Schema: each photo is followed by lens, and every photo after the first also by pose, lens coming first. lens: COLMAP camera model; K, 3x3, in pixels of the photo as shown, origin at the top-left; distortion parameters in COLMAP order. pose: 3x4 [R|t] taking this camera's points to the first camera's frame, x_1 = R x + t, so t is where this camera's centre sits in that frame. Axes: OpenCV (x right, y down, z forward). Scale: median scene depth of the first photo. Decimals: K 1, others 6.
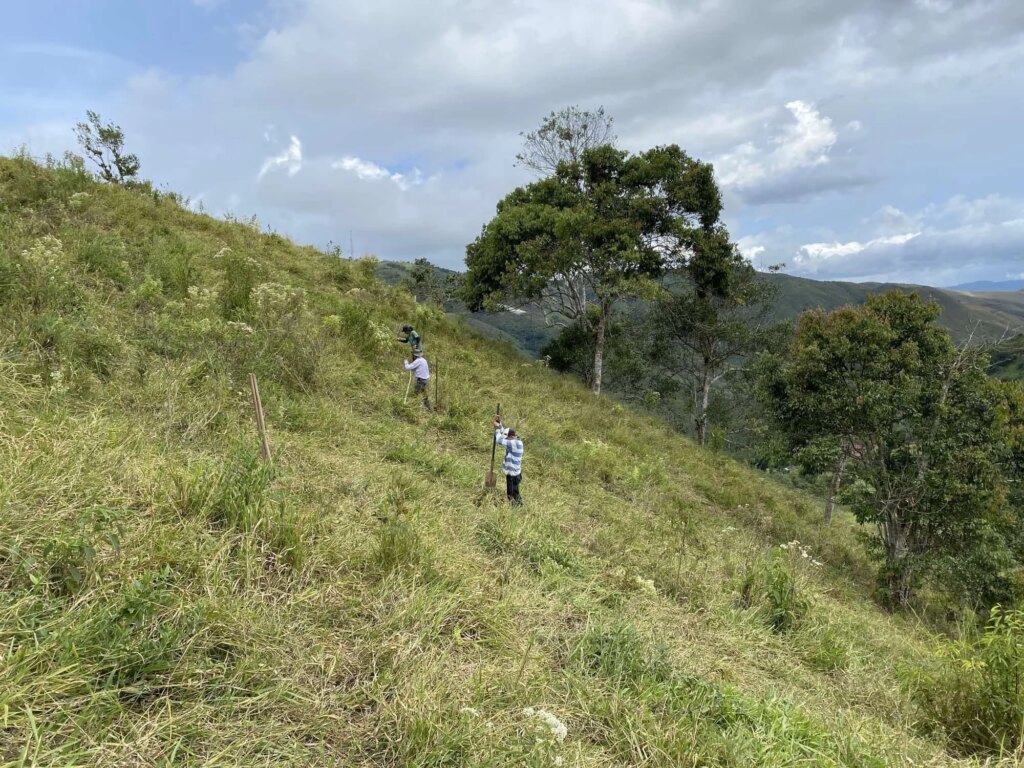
lens RADIAL K [[762.2, 0, 512.0], [0, 762.2, 384.0], [0, 0, 1]] dist [0.007213, 0.003558]
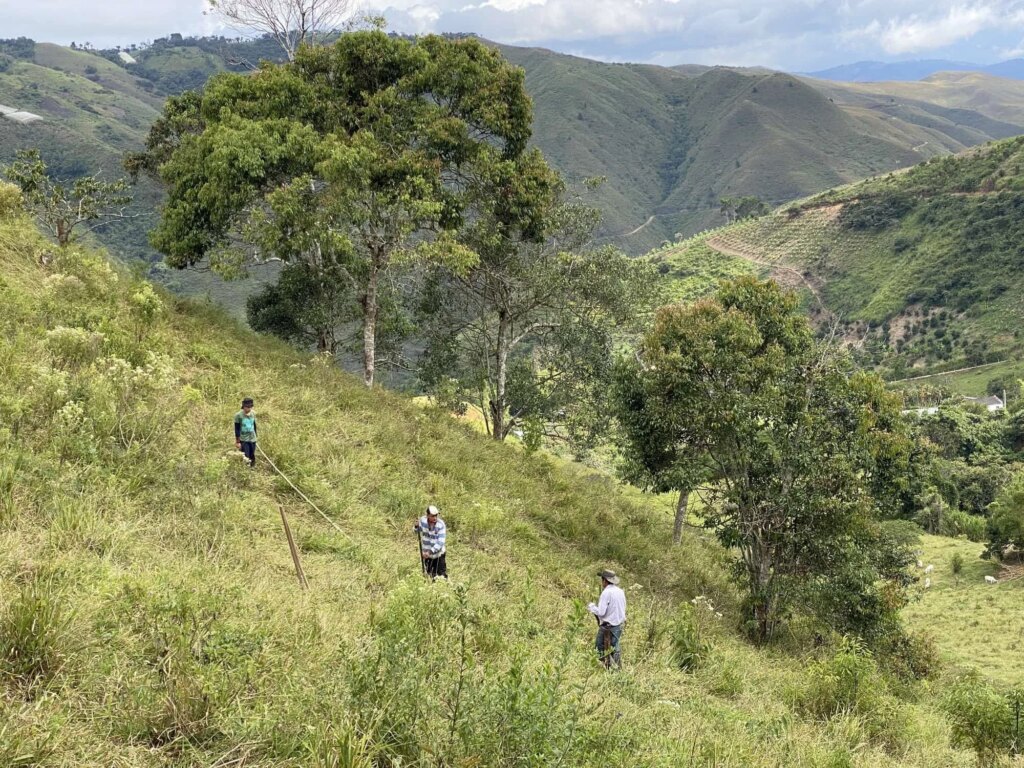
lens RADIAL K [[1498.7, 0, 512.0], [0, 1498.7, 384.0], [0, 0, 1]] dist [0.044535, 0.169603]
pose [[0.948873, -0.052772, 0.311215, -0.284328], [0.026514, 0.995767, 0.088010, -0.155124], [-0.314542, -0.075259, 0.946256, -0.506700]]
